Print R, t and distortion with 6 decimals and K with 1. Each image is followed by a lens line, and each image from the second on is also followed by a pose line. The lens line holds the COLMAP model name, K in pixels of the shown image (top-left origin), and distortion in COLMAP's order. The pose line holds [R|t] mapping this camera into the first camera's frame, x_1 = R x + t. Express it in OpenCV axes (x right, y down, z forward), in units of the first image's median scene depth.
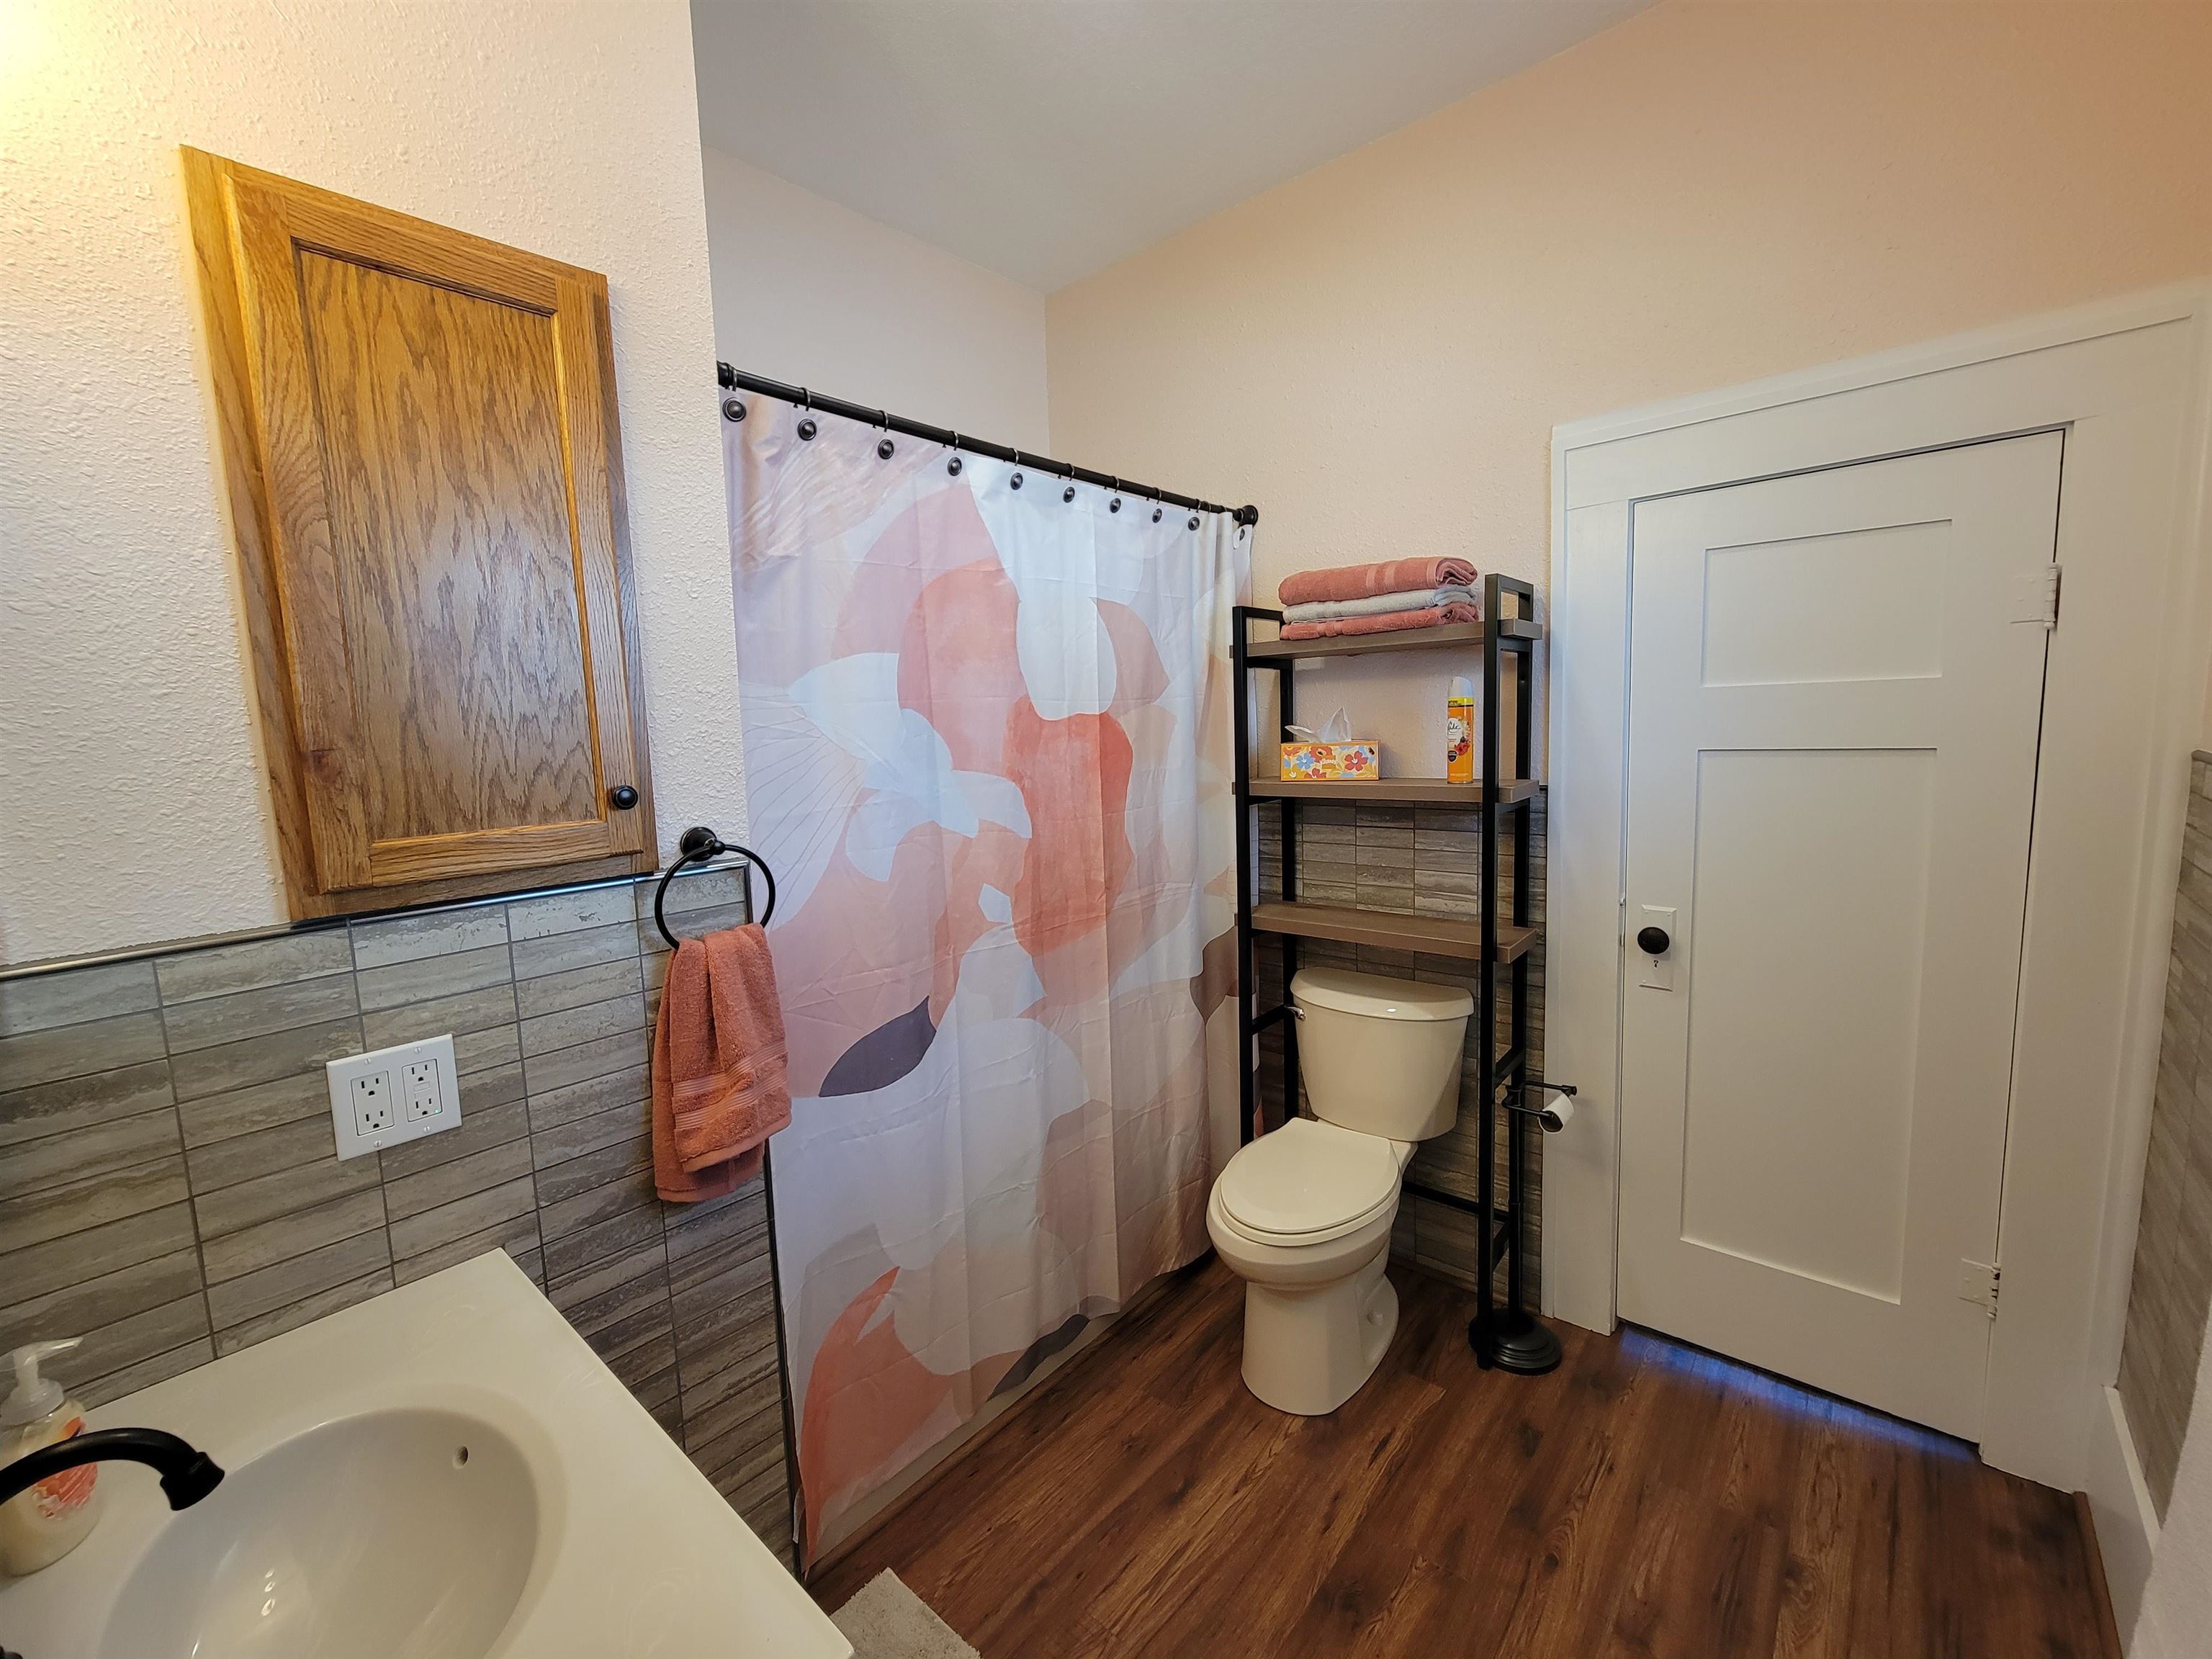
lens RADIAL K [[911.1, 0, 1099.9], [0, 911.1, 821.8], [0, 0, 1]] dist [0.002035, -0.000298]
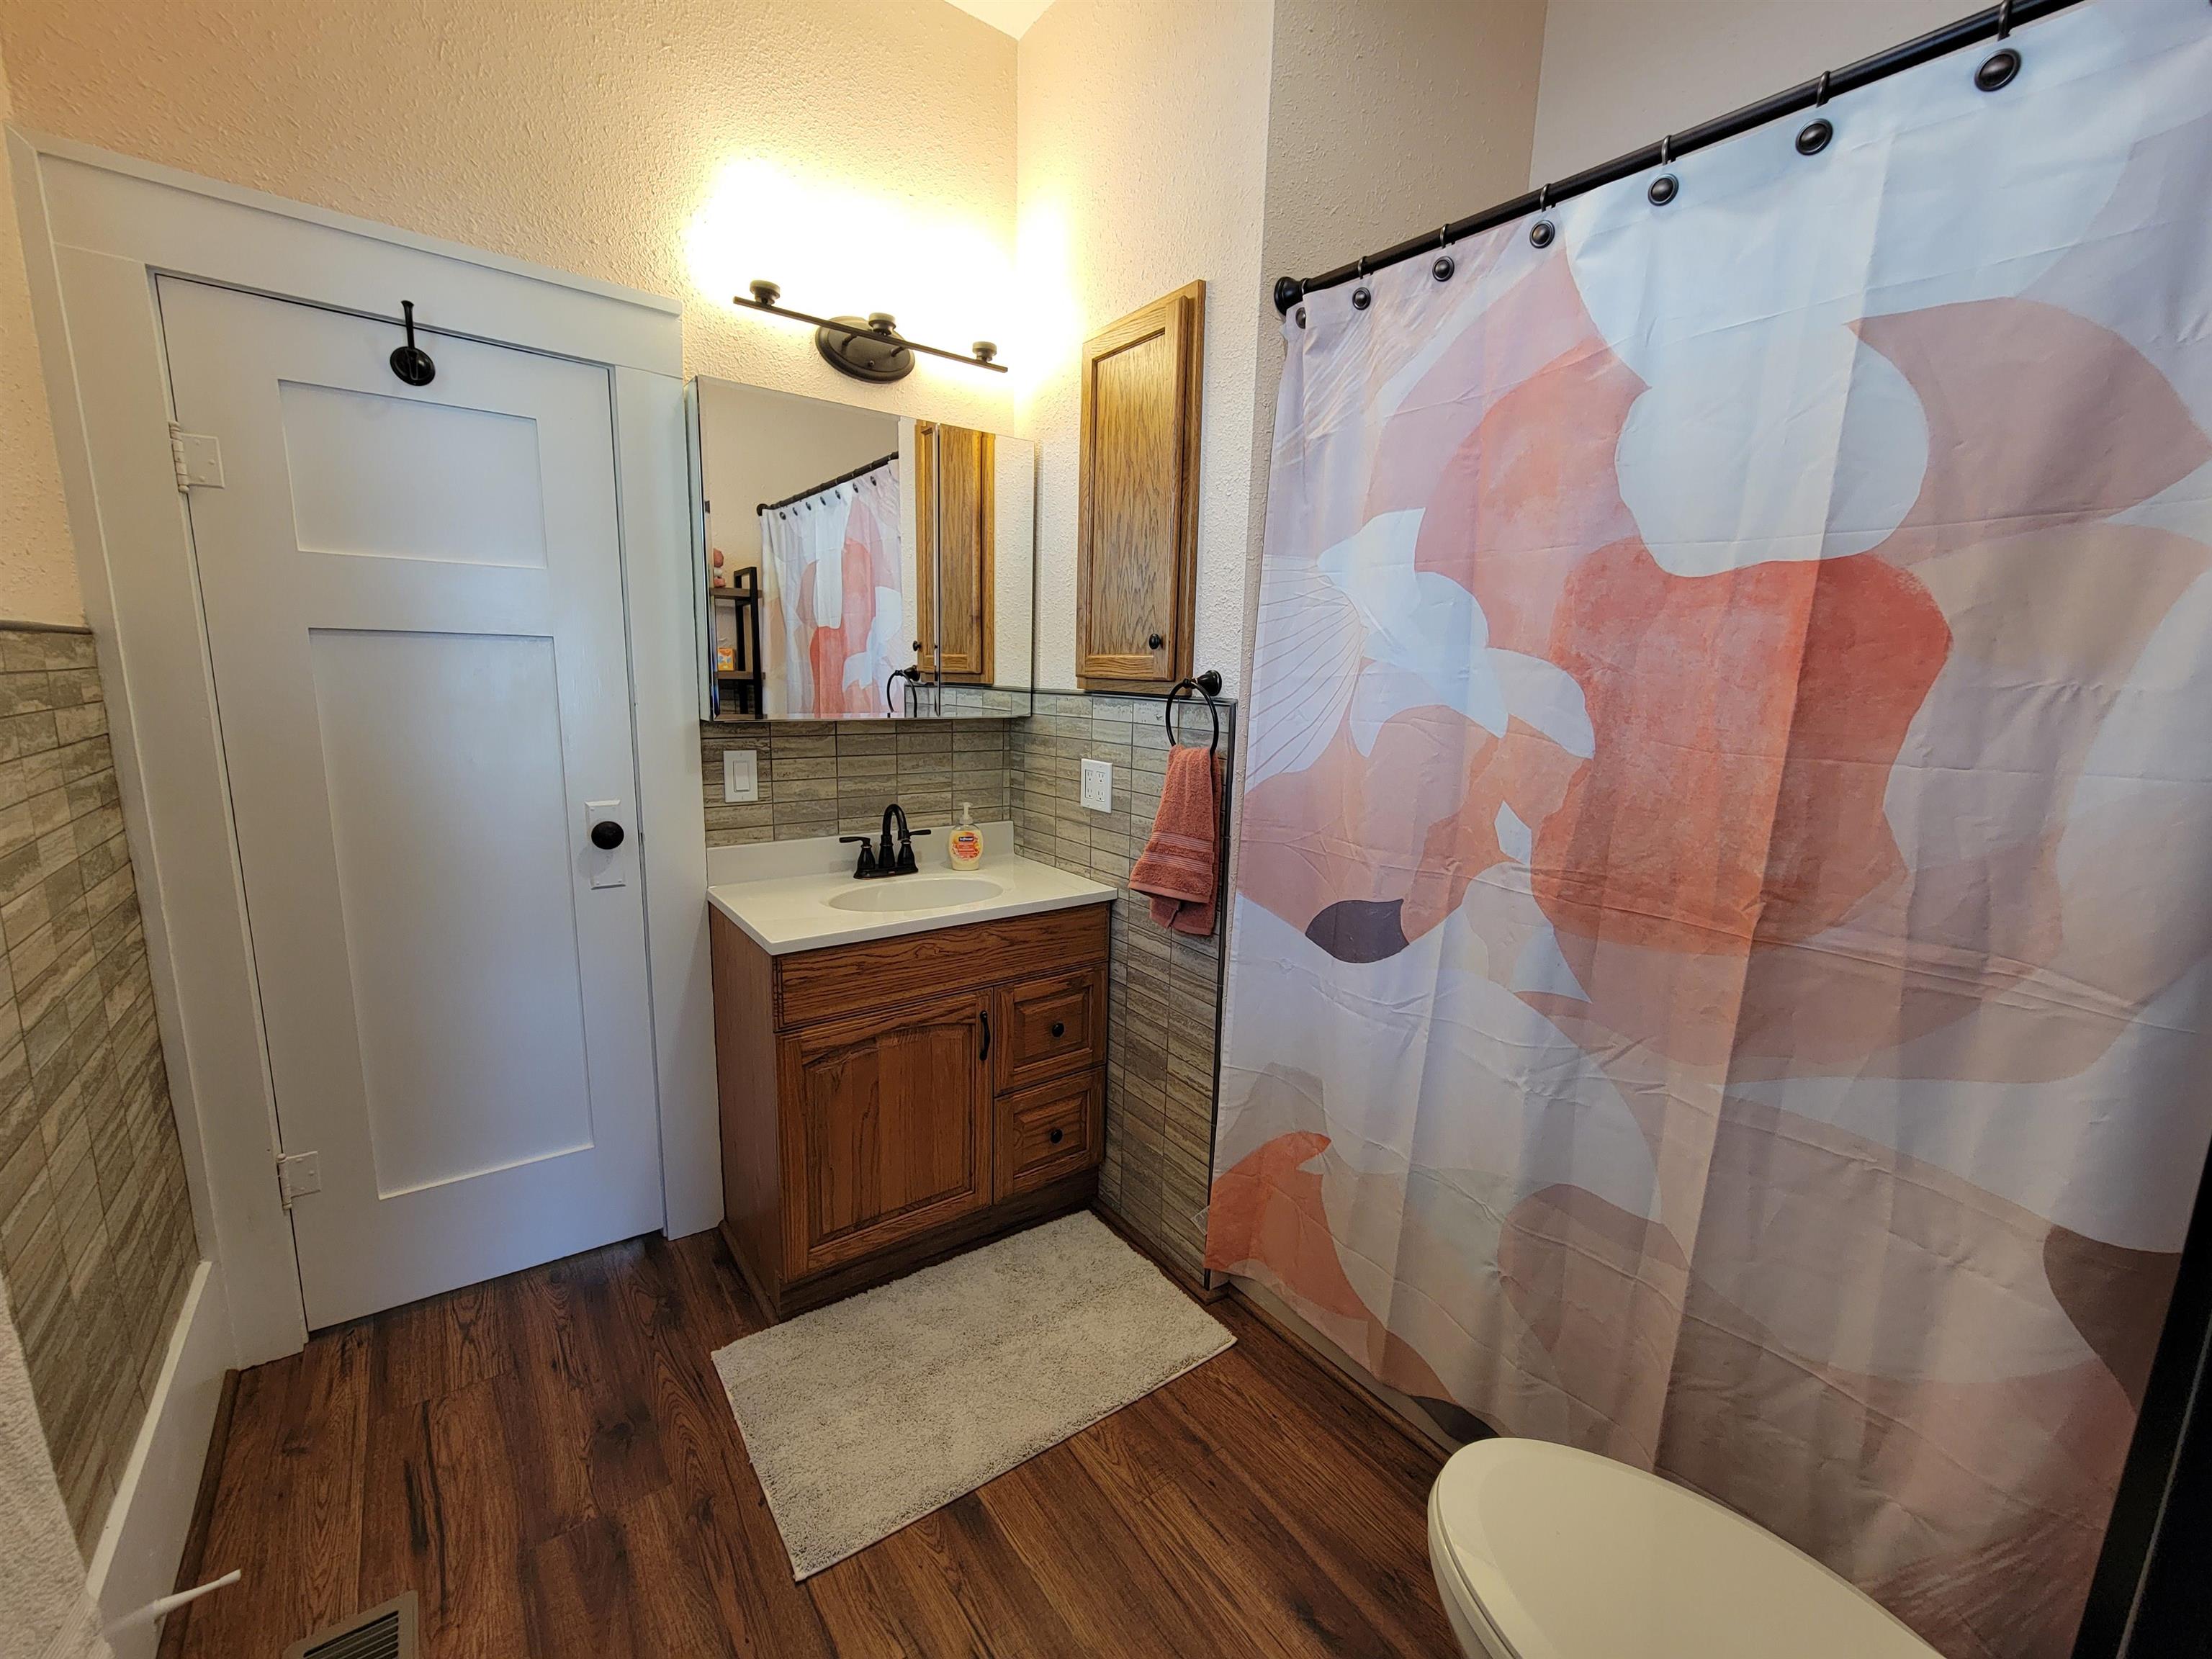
lens RADIAL K [[911.1, 0, 1099.9], [0, 911.1, 821.8], [0, 0, 1]] dist [0.002035, -0.000298]
pose [[-0.215159, 0.194613, -0.956991, 0.742625], [-0.127198, 0.966010, 0.225045, -0.047993], [0.968260, 0.170148, -0.183091, 0.887084]]
